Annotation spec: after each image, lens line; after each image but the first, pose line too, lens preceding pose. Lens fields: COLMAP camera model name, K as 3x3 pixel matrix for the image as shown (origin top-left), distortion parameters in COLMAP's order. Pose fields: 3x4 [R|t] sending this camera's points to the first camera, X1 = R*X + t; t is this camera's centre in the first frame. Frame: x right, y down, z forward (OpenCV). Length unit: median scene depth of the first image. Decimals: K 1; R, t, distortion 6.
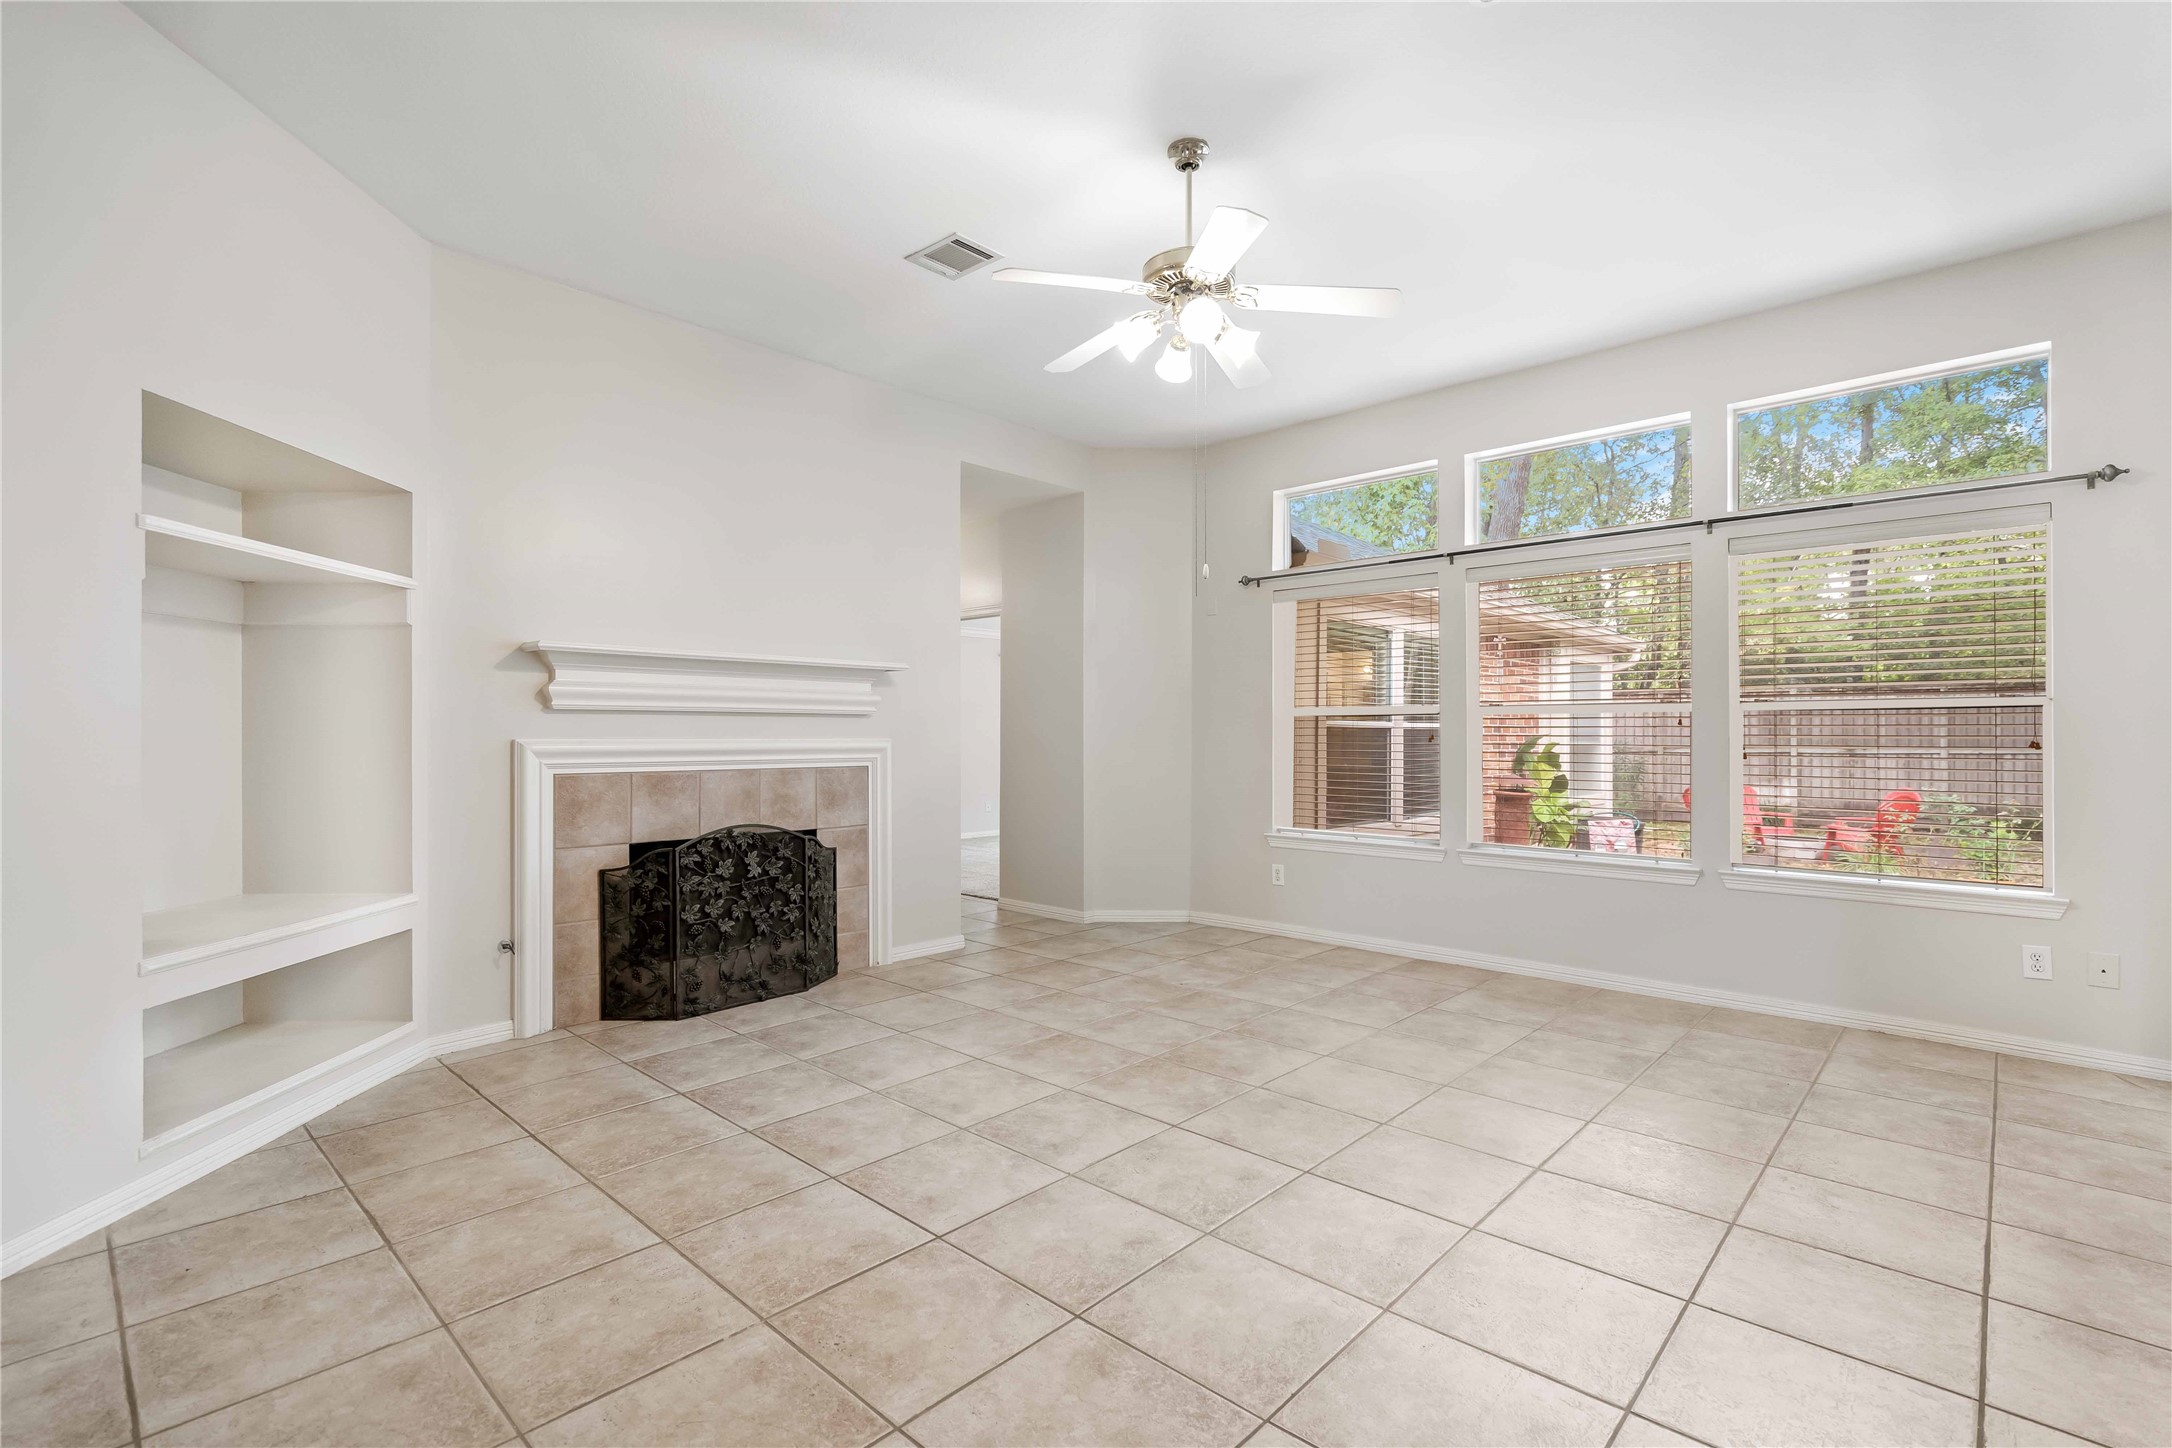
lens RADIAL K [[986.1, 0, 1073.2], [0, 986.1, 741.2], [0, 0, 1]] dist [-0.006712, 0.003032]
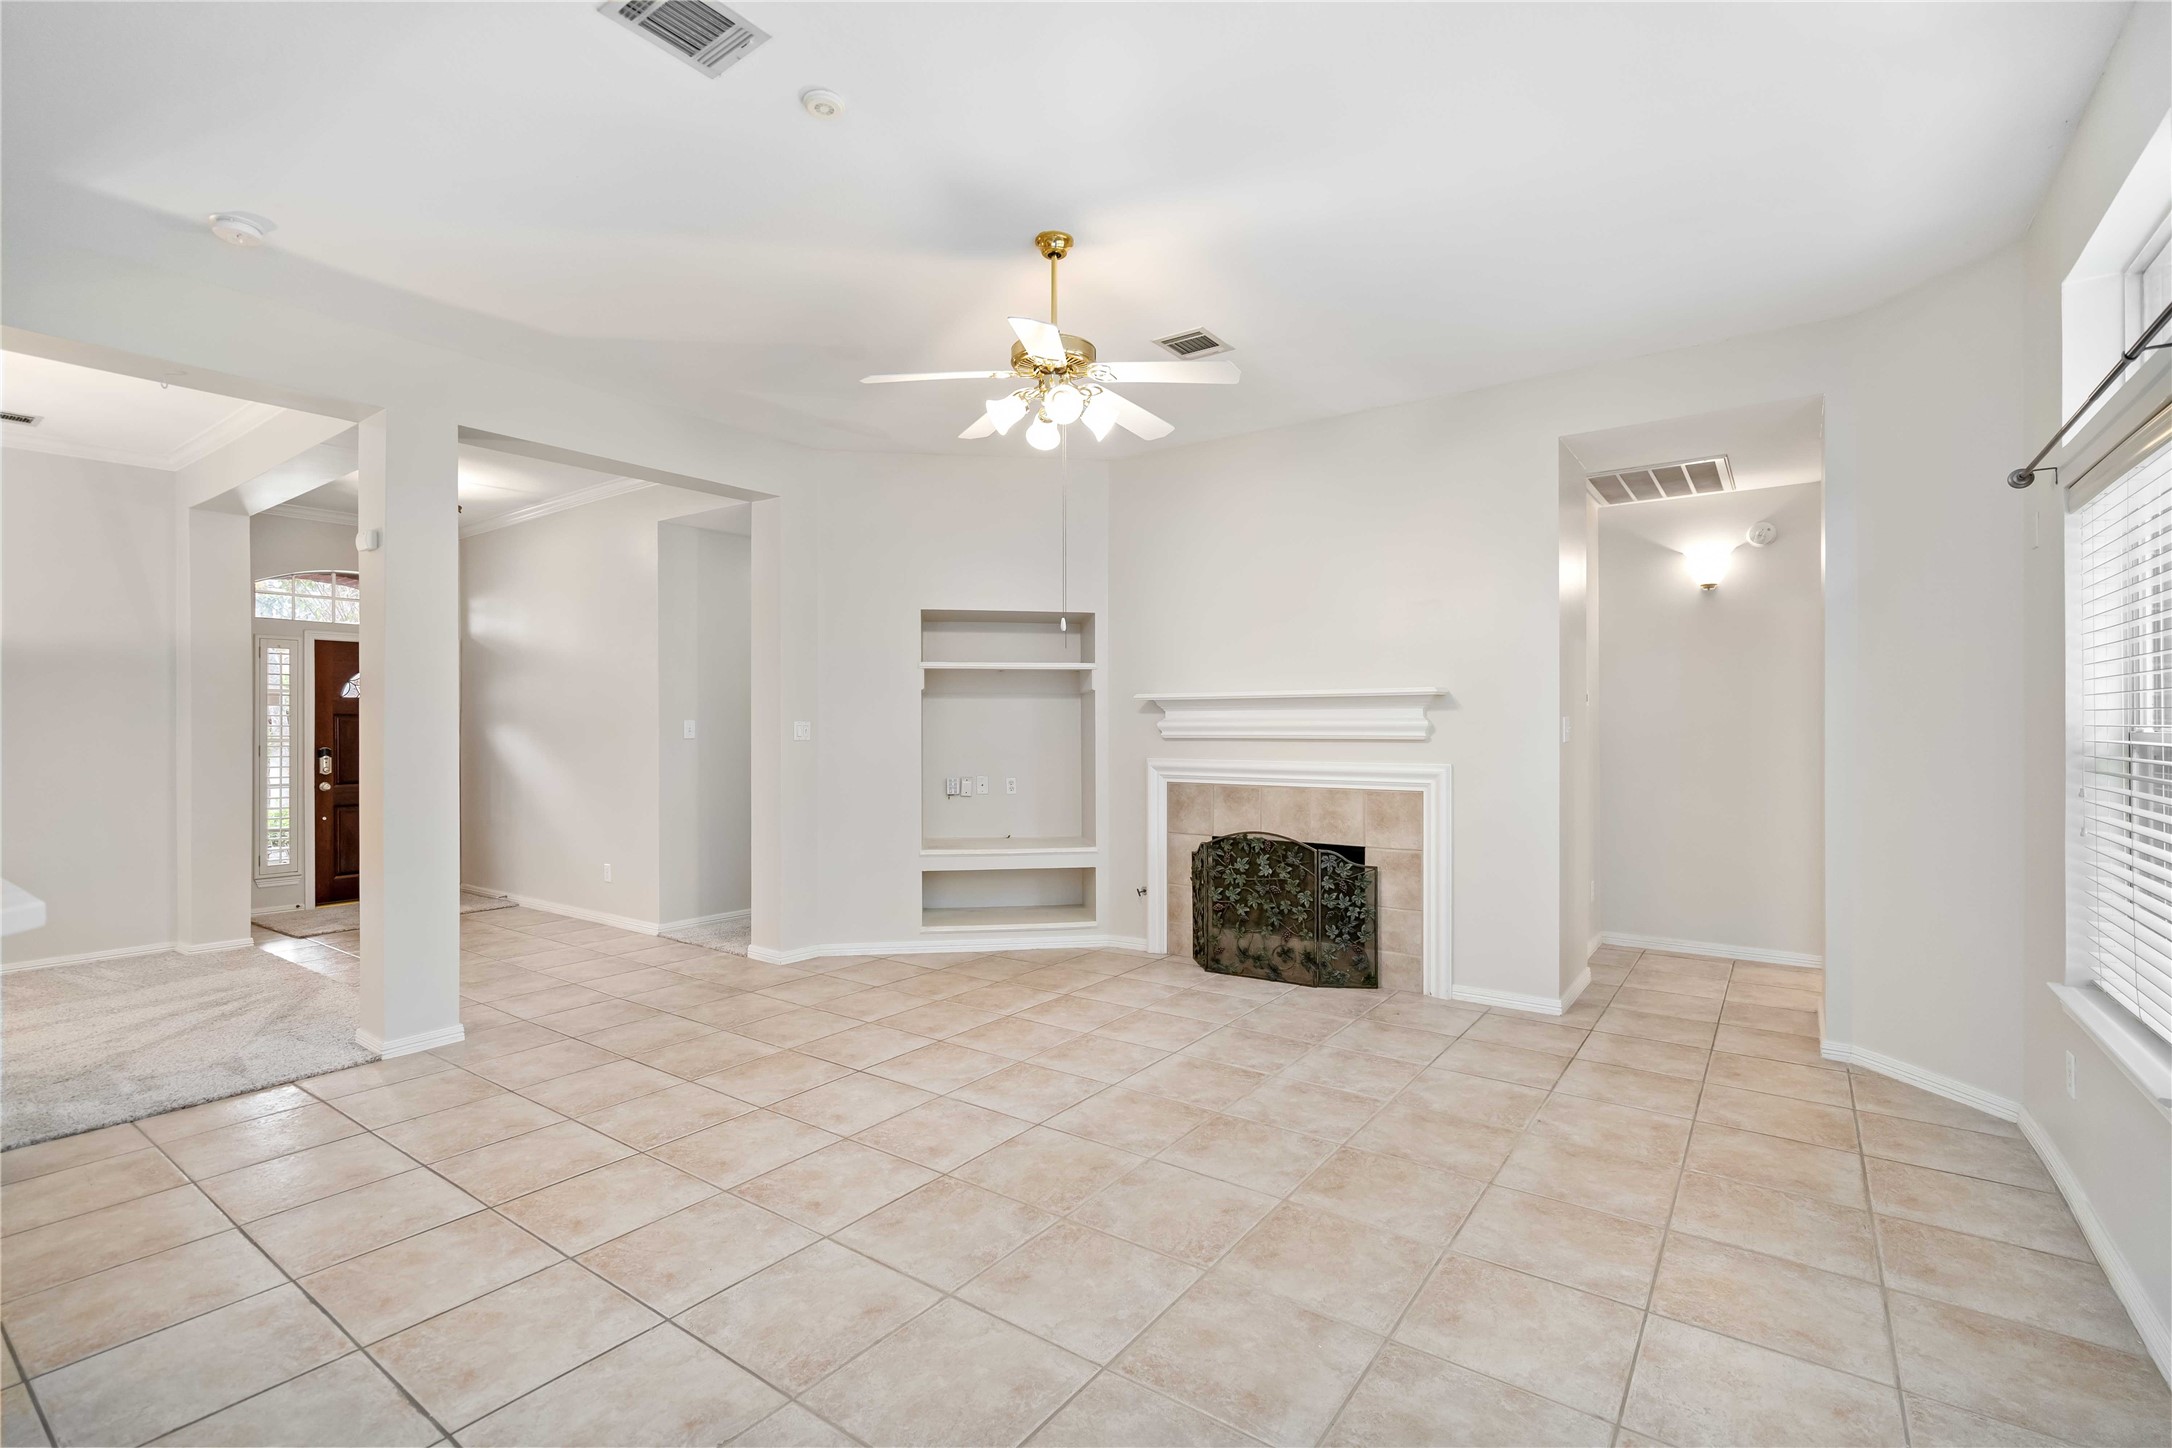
lens RADIAL K [[986.1, 0, 1090.9], [0, 986.1, 713.1], [0, 0, 1]] dist [-0.006712, 0.003032]
pose [[0.131548, -0.014041, -0.991210, 0.911788], [-0.004521, 0.999881, -0.014764, -0.046637], [0.991299, 0.006423, 0.131469, 0.671942]]
